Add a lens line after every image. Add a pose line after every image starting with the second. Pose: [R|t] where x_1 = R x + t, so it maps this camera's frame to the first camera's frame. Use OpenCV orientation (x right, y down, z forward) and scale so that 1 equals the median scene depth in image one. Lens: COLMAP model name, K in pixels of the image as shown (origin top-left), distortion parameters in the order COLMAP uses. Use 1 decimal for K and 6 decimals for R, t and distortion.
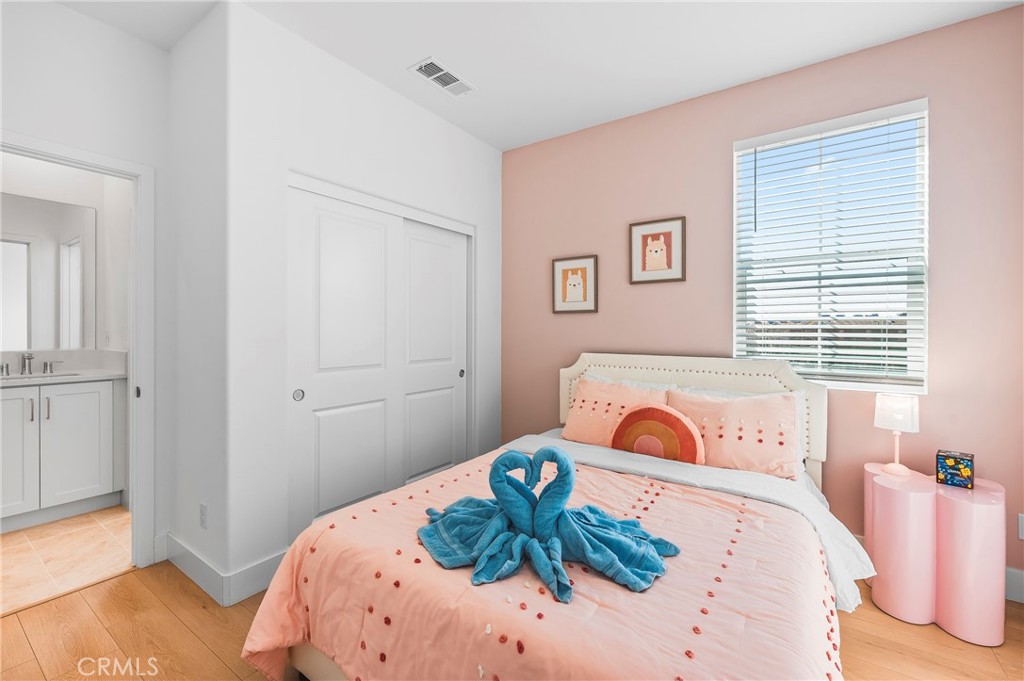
lens RADIAL K [[434.8, 0, 509.6], [0, 434.8, 325.5], [0, 0, 1]] dist [-0.000455, -0.000107]
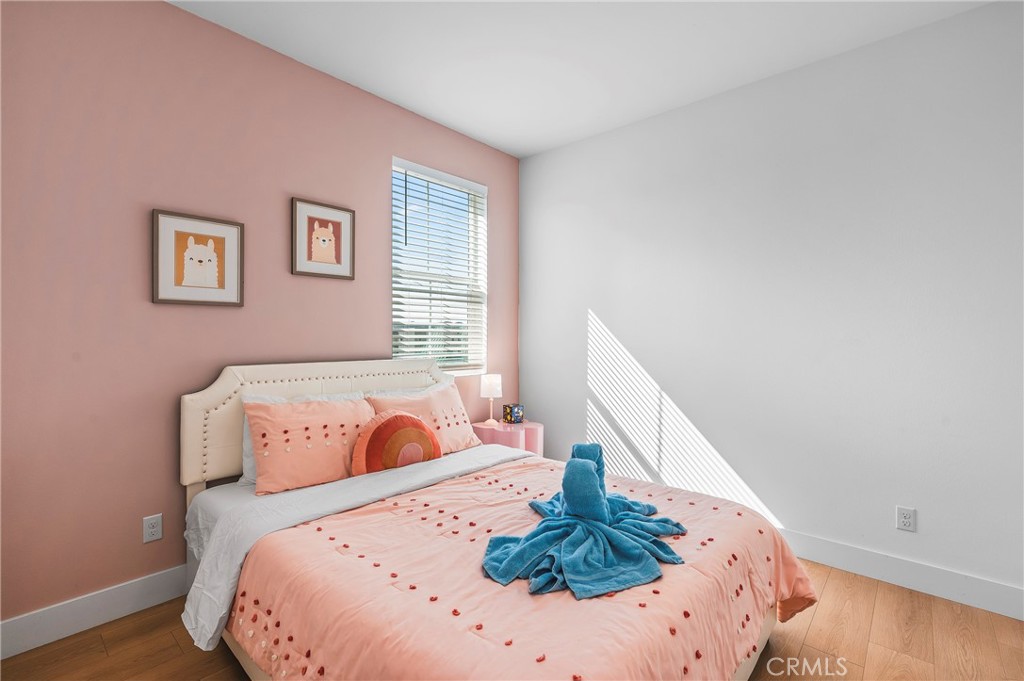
lens RADIAL K [[466.6, 0, 508.1], [0, 466.6, 333.7], [0, 0, 1]] dist [-0.002003, -0.000336]
pose [[0.106612, -0.001844, 0.994299, -0.616308], [-0.015608, 0.999872, 0.003527, 0.004539], [-0.994178, -0.015895, 0.106570, 0.620580]]
